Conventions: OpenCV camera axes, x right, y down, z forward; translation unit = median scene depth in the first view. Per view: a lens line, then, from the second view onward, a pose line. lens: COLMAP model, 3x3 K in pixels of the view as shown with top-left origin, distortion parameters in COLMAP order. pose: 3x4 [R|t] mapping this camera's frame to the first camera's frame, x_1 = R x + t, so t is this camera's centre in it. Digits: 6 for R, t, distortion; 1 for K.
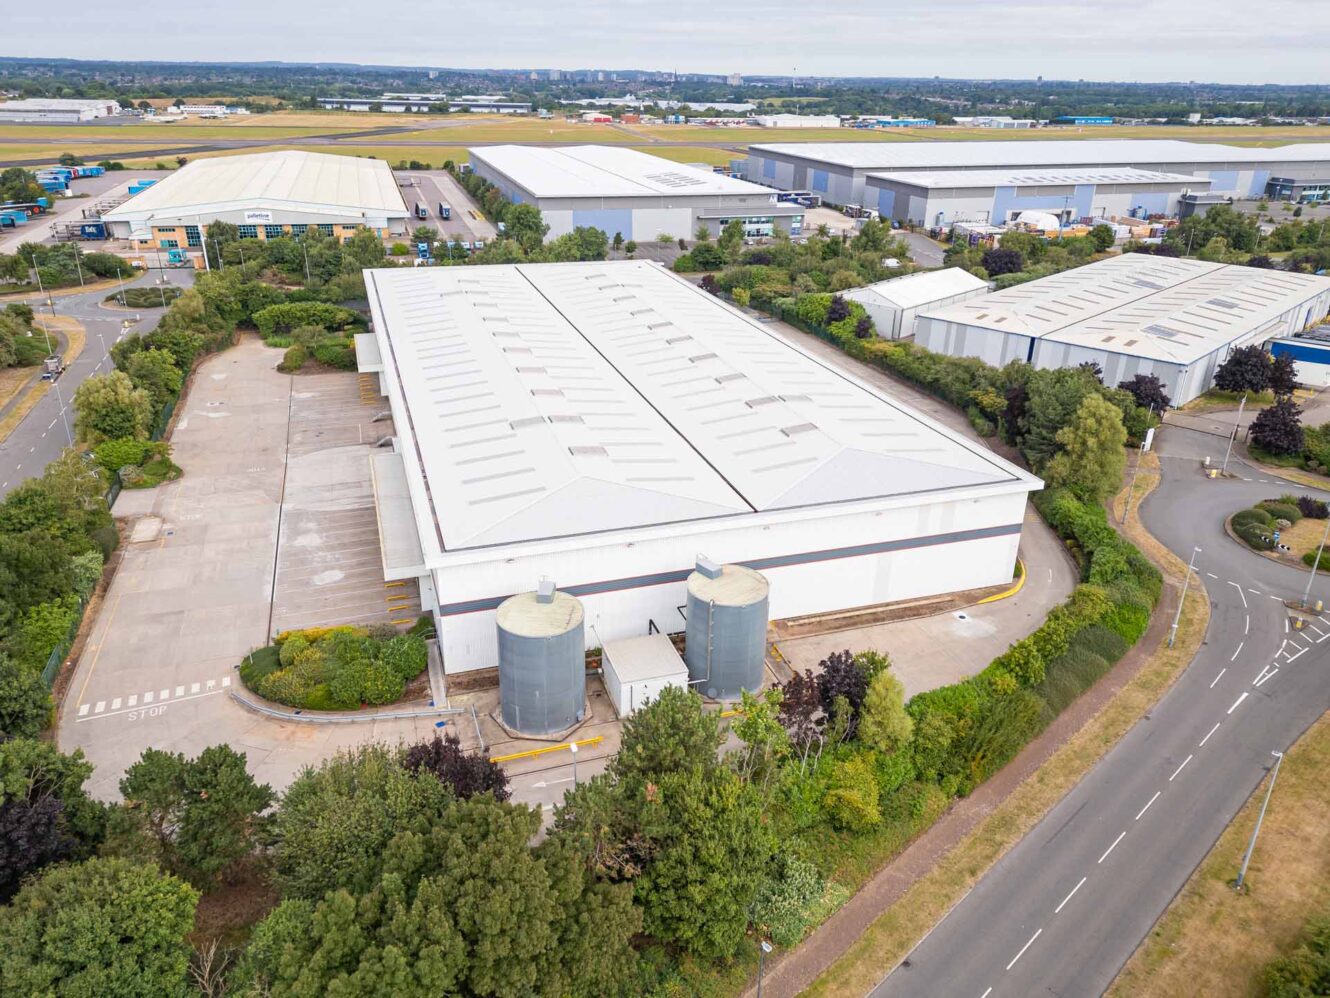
lens RADIAL K [[937.2, 0, 665.0], [0, 937.2, 499.0], [0, 0, 1]] dist [0.069008, -0.058209]
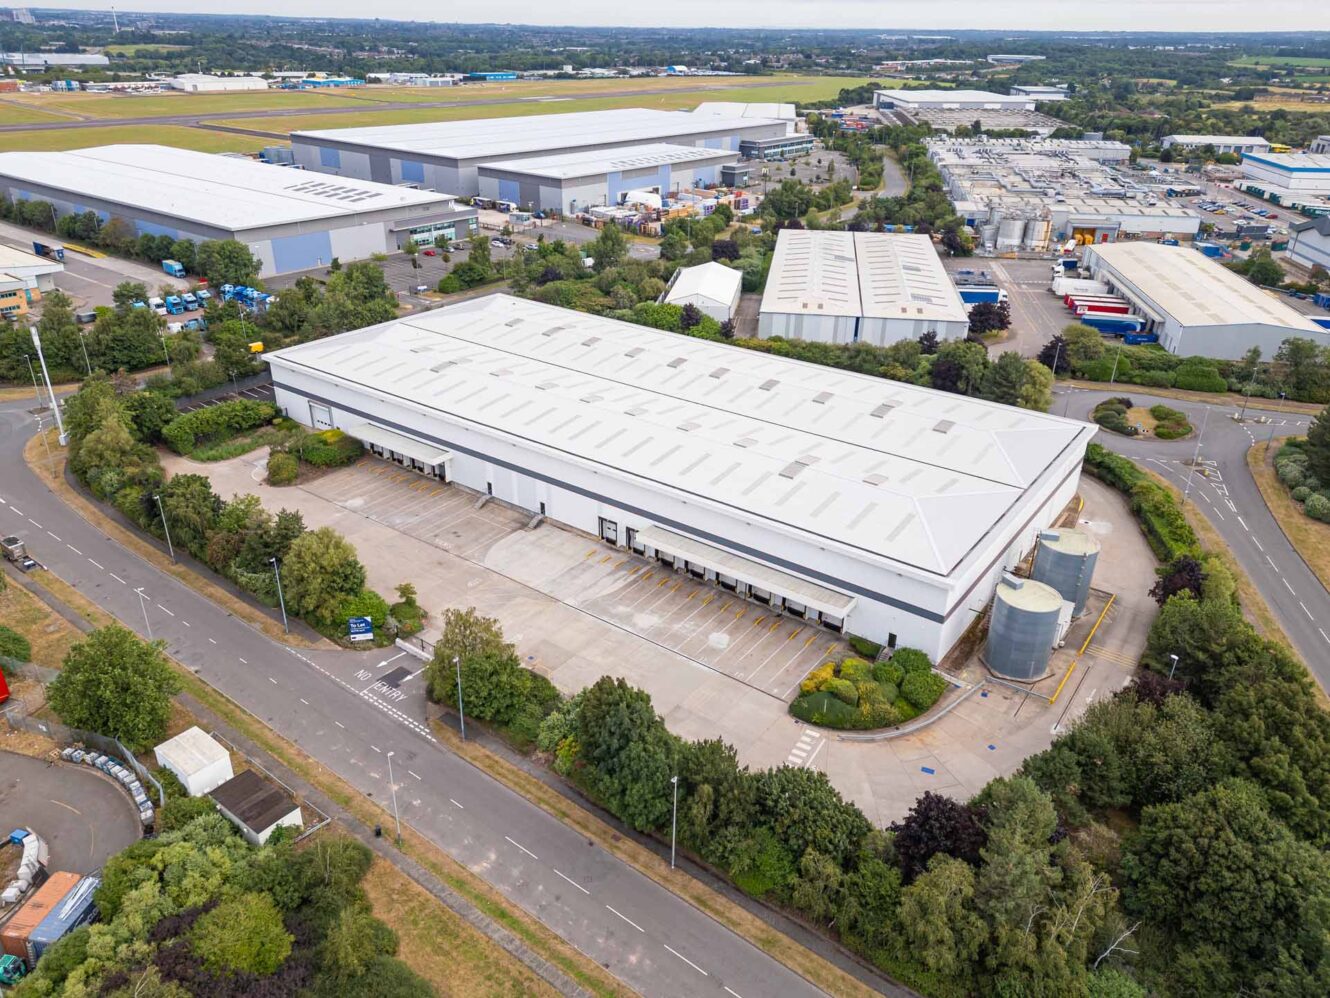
lens RADIAL K [[937.2, 0, 665.0], [0, 937.2, 499.0], [0, 0, 1]] dist [0.069008, -0.058209]
pose [[0.813567, -0.261937, 0.519131, -0.344722], [0.234257, 0.964780, 0.119677, -0.085516], [-0.532196, 0.024245, 0.846274, 0.016895]]
